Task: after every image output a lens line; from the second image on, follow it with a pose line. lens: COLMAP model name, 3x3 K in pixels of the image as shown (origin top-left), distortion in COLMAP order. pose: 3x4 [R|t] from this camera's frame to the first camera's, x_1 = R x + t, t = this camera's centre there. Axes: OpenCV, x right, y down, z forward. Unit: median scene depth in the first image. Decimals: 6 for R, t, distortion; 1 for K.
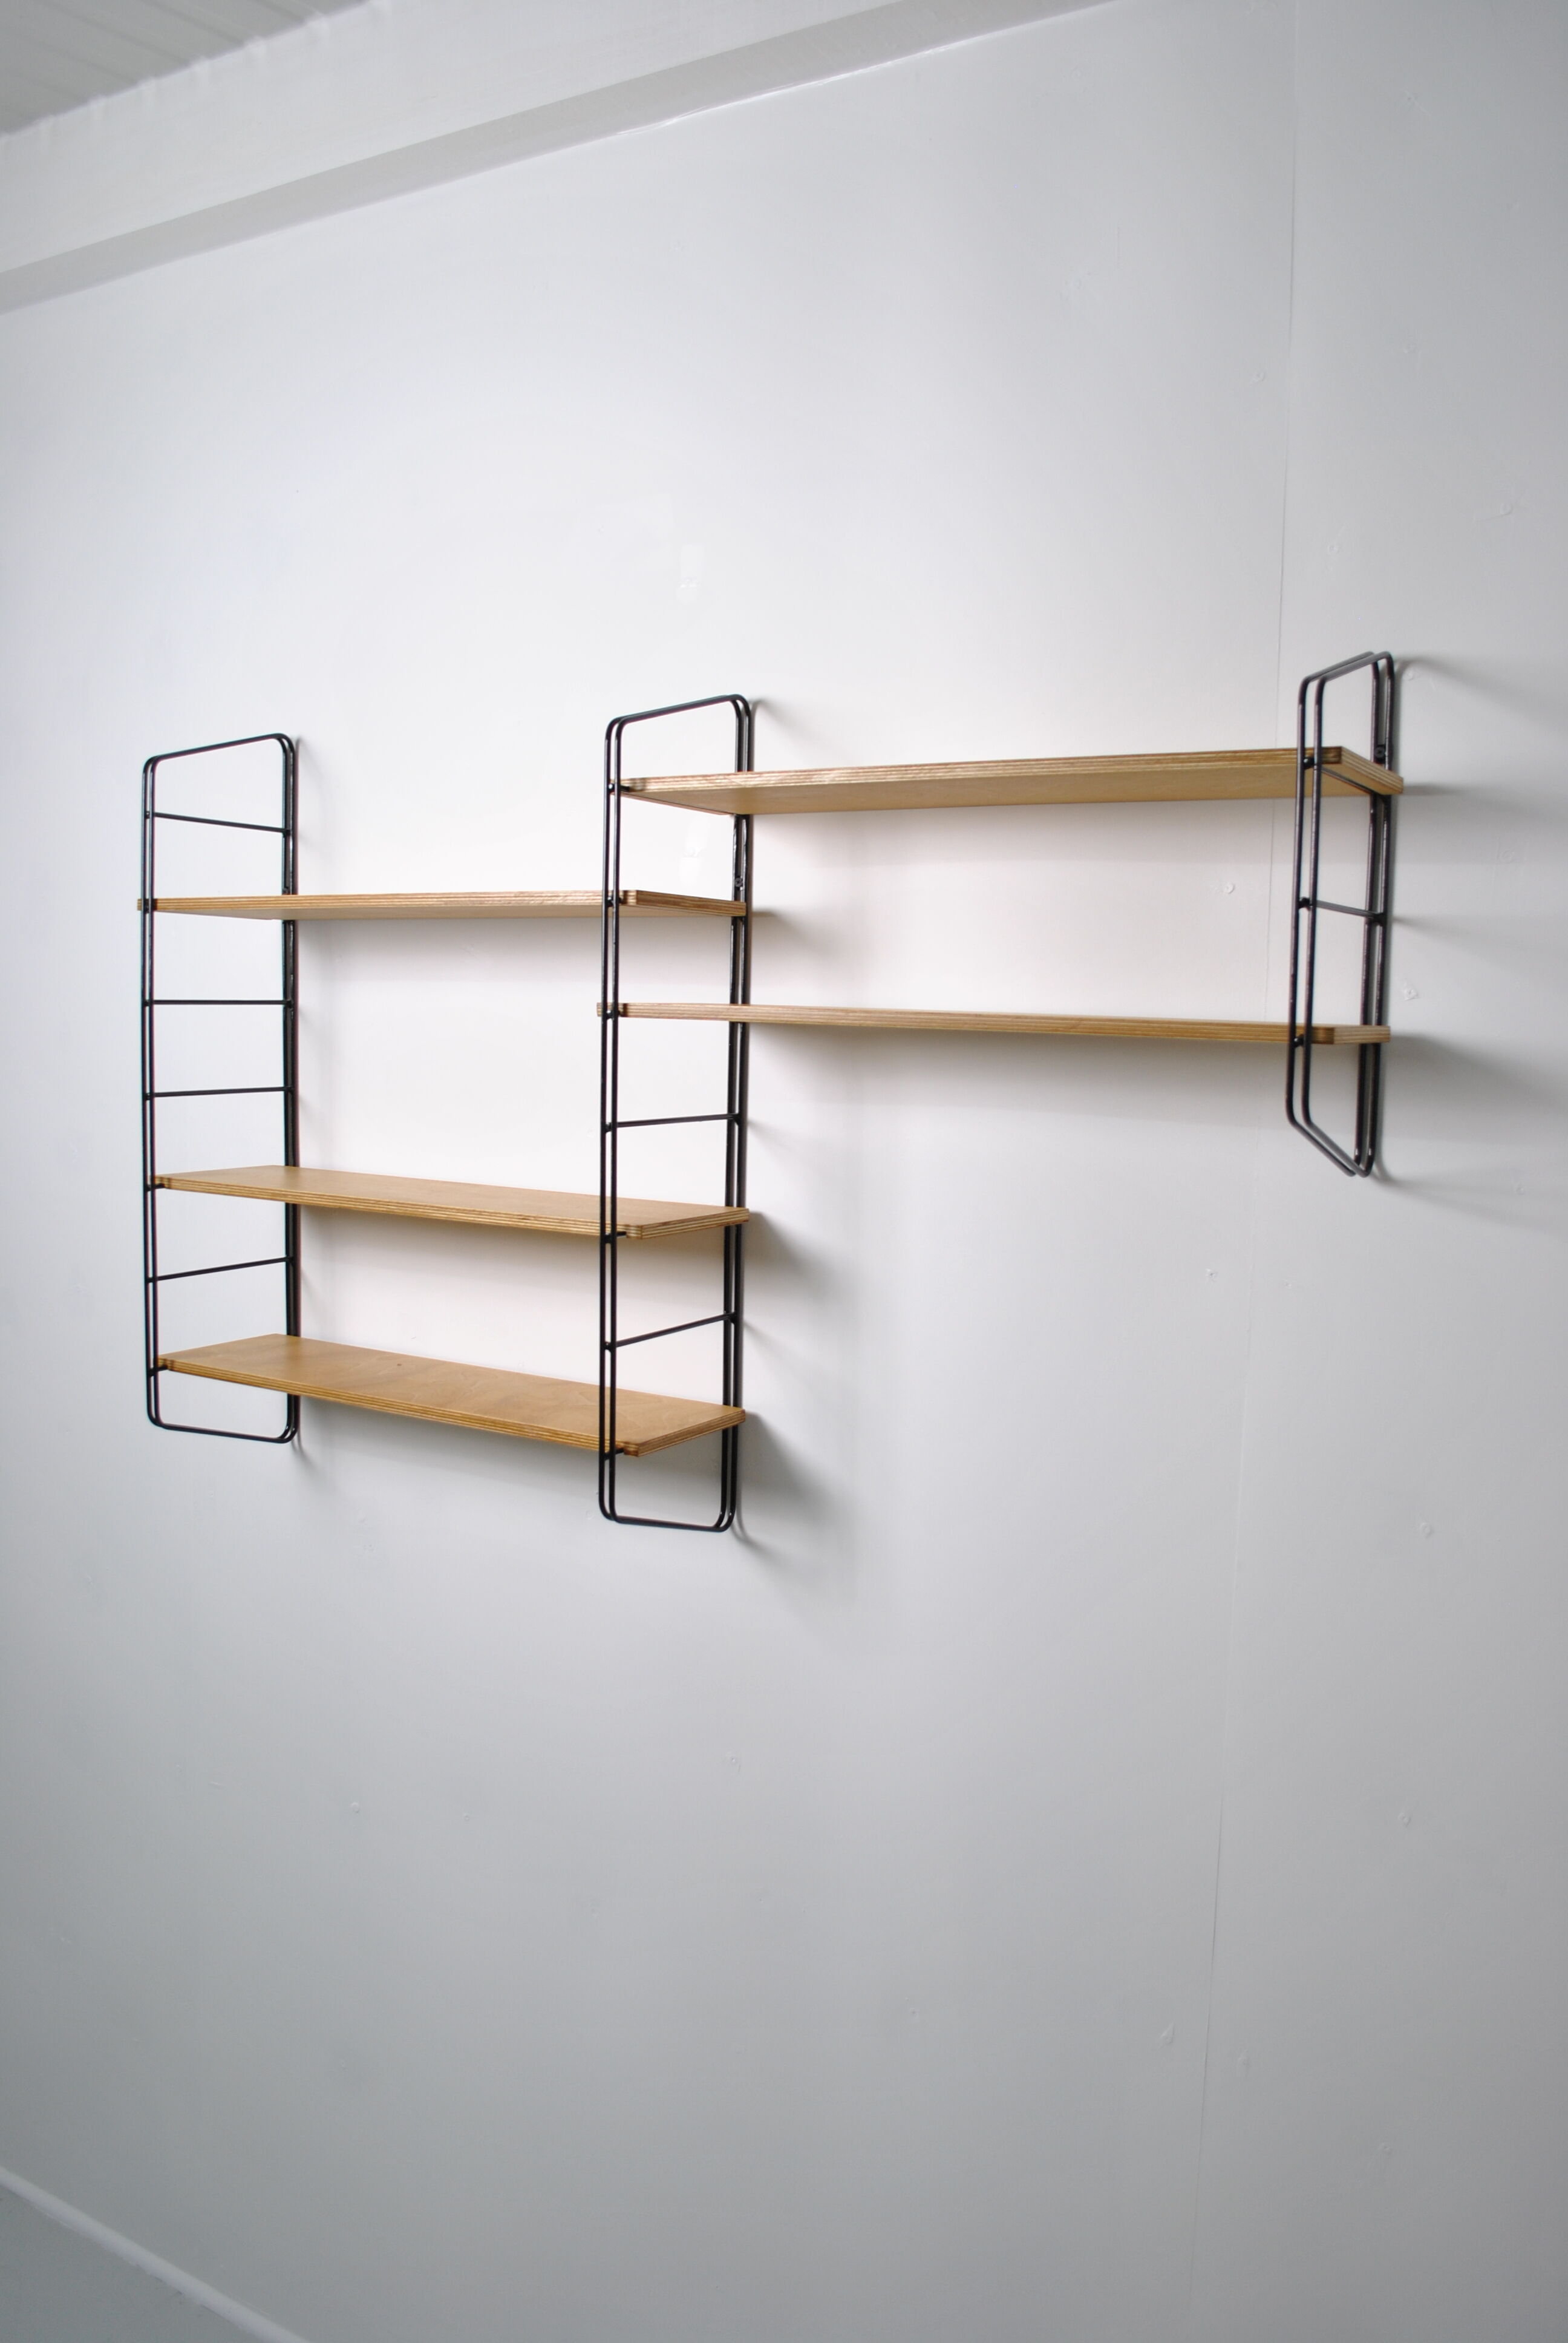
lens RADIAL K [[1856.4, 0, 771.2], [0, 1856.4, 1169.8], [0, 0, 1]] dist [-0.051472, -0.005522]
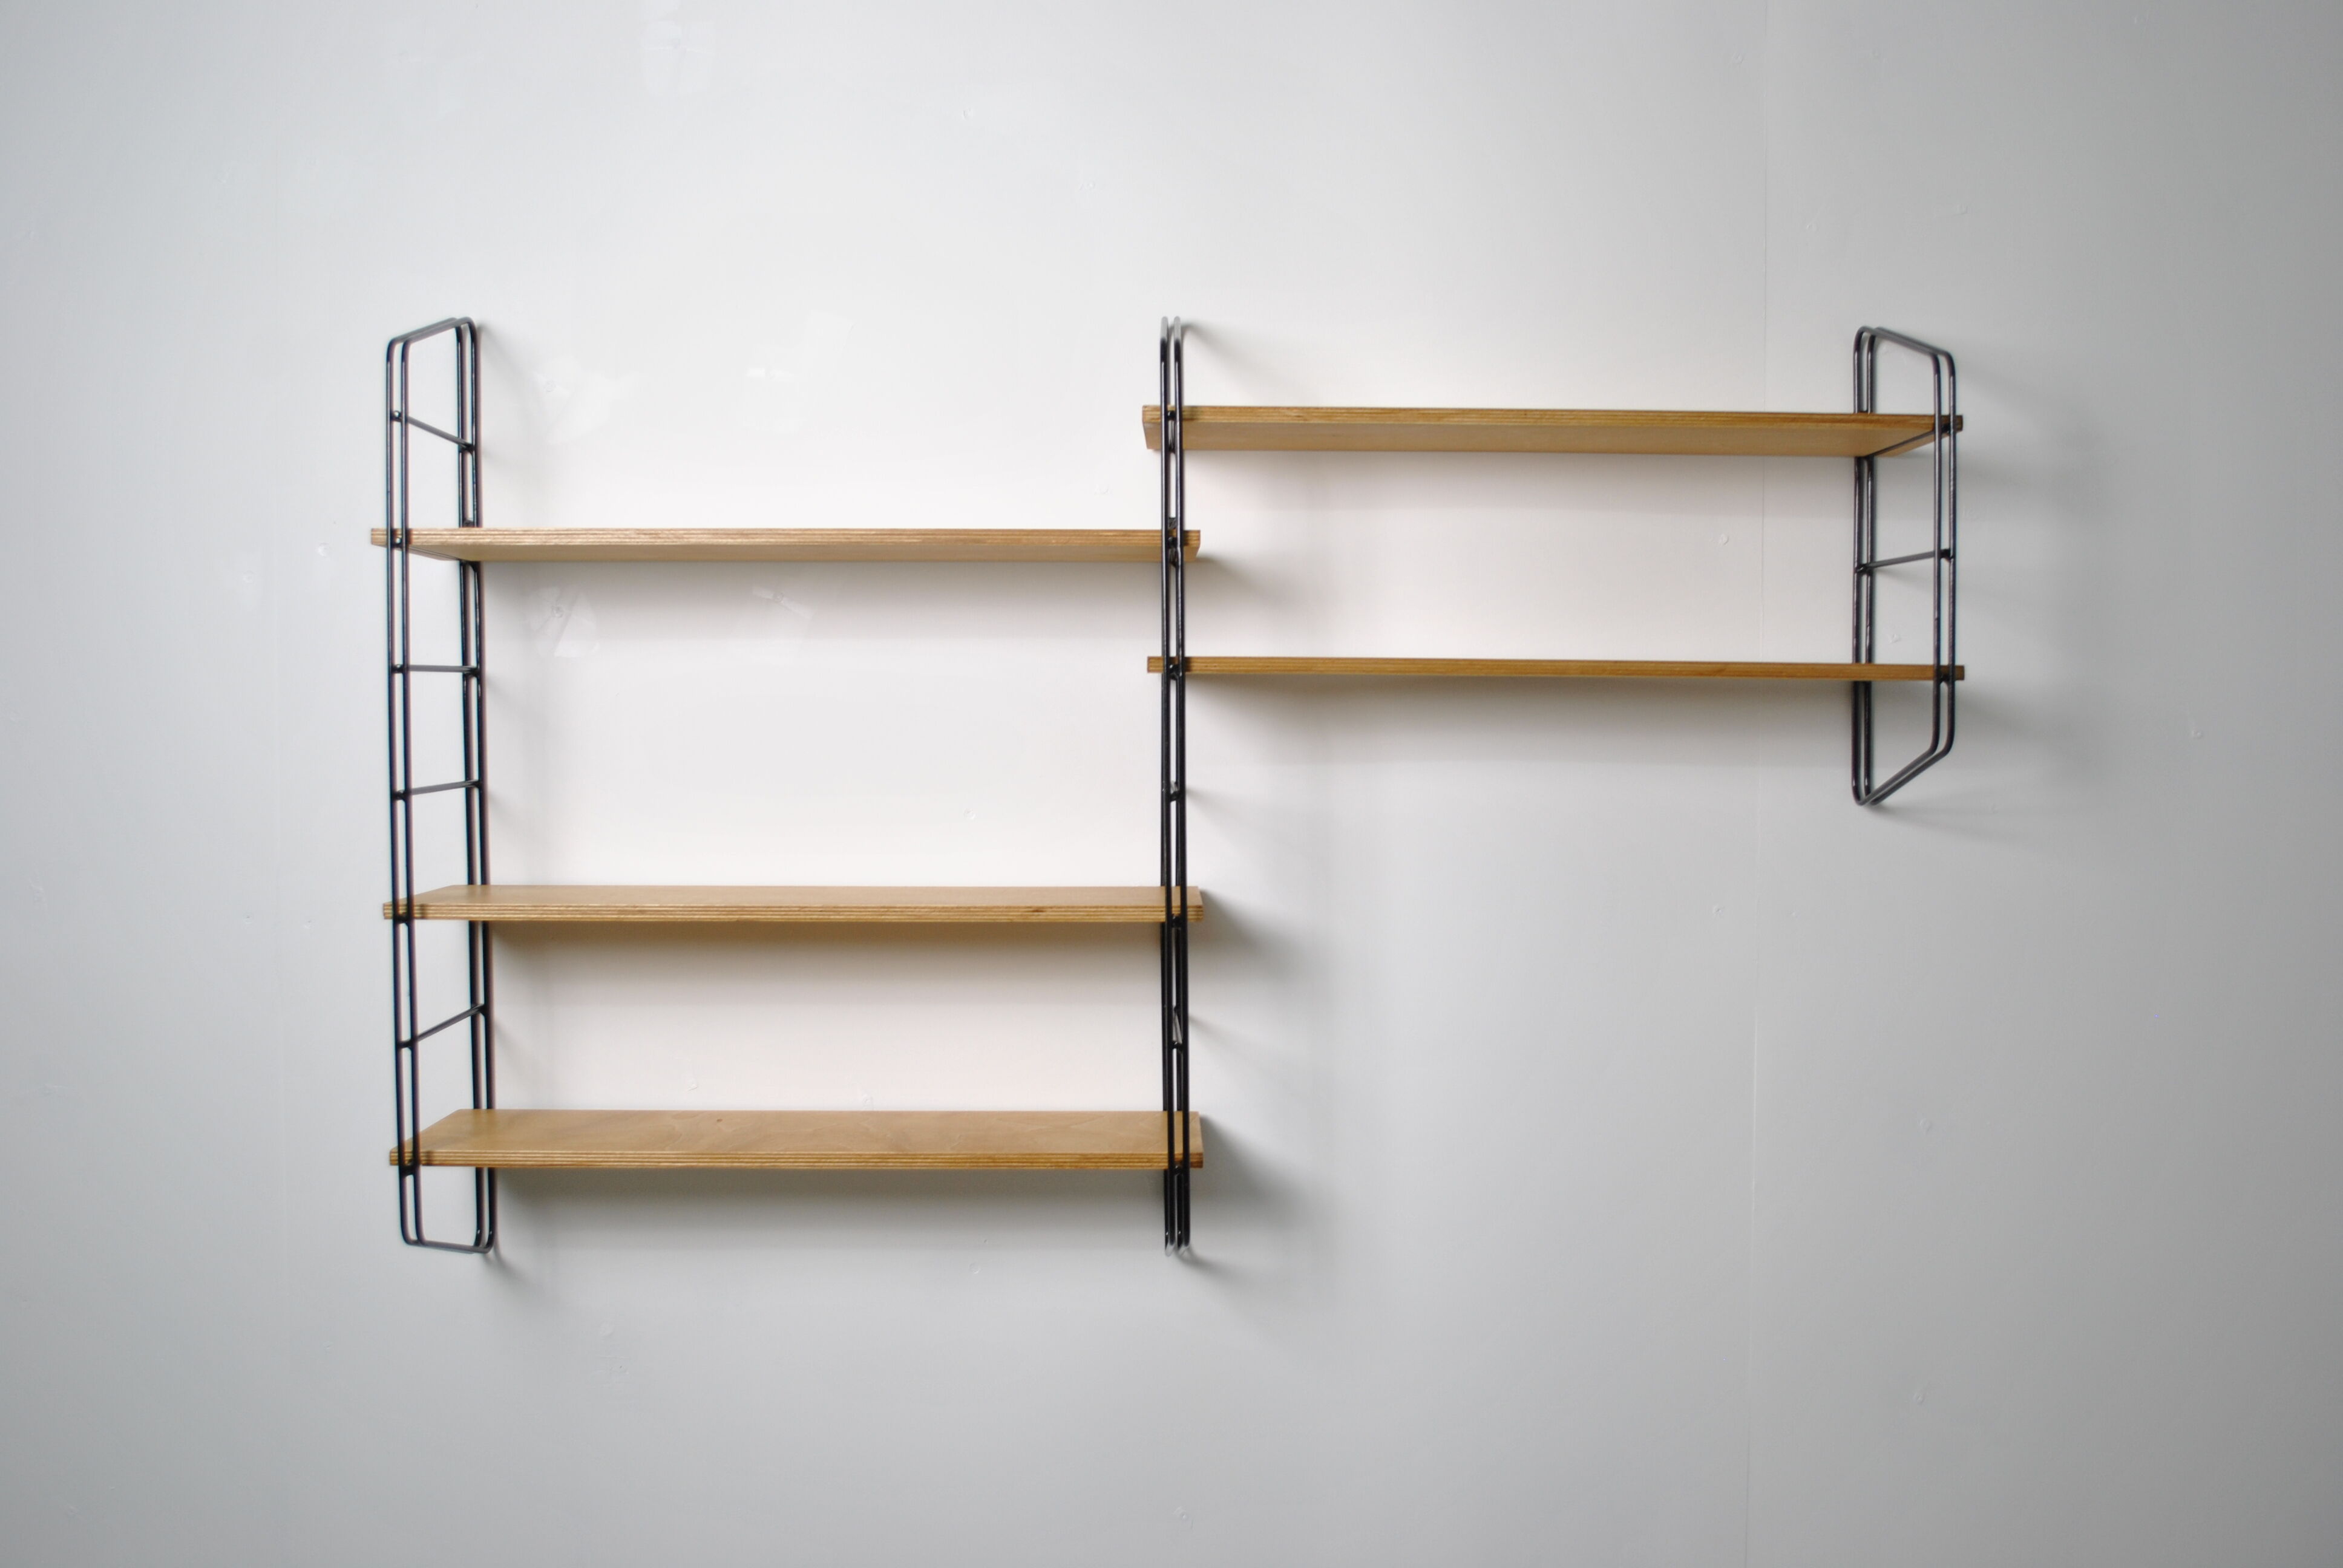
lens RADIAL K [[2305.7, 0, 1181.5], [0, 2305.7, 779.2], [0, 0, 1]] dist [-0.048435, 0.000000]
pose [[0.845131, -0.040601, 0.533015, -0.630644], [0.064762, 0.997544, -0.026698, -0.001646], [-0.530622, 0.057083, 0.845684, 0.061661]]
